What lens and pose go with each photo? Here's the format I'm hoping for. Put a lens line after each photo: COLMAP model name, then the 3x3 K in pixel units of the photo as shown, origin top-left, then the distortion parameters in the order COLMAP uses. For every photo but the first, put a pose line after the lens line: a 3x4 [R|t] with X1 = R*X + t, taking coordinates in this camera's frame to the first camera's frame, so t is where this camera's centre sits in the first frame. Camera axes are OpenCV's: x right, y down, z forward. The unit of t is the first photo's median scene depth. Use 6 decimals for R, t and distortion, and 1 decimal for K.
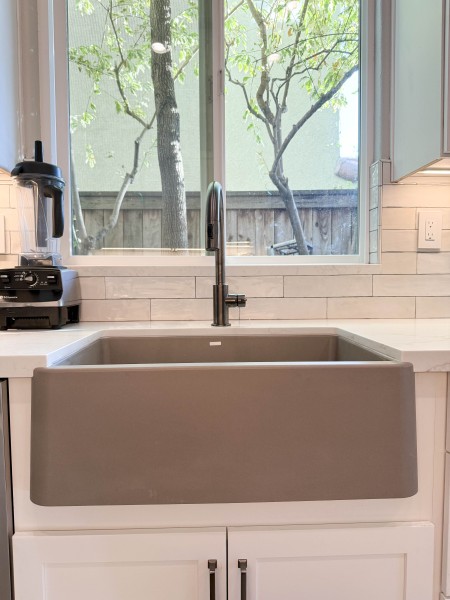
lens RADIAL K [[420.5, 0, 223.3], [0, 420.5, 300.6], [0, 0, 1]] dist [0.010361, -0.002416]
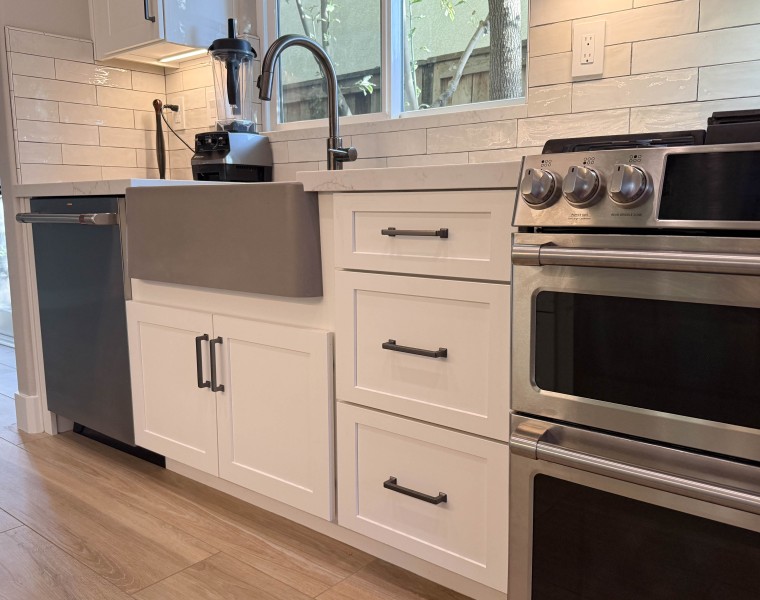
lens RADIAL K [[693.0, 0, 380.0], [0, 693.0, 301.1], [0, 0, 1]] dist [0.008308, -0.000824]
pose [[0.742406, 0.097253, -0.662854, 1.054823], [-0.035328, 0.993714, 0.106229, 0.147172], [0.669018, -0.055447, 0.741175, -0.141093]]
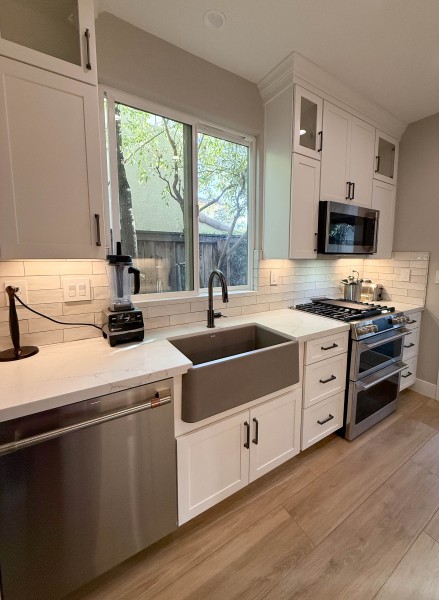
lens RADIAL K [[247.7, 0, 234.7], [0, 247.7, 276.6], [0, 0, 1]] dist [0.001958, 0.000313]
pose [[0.859336, -0.032931, 0.510349, -0.509746], [0.016533, 0.999192, 0.036636, -0.232273], [-0.511143, -0.023045, 0.859186, -0.199061]]
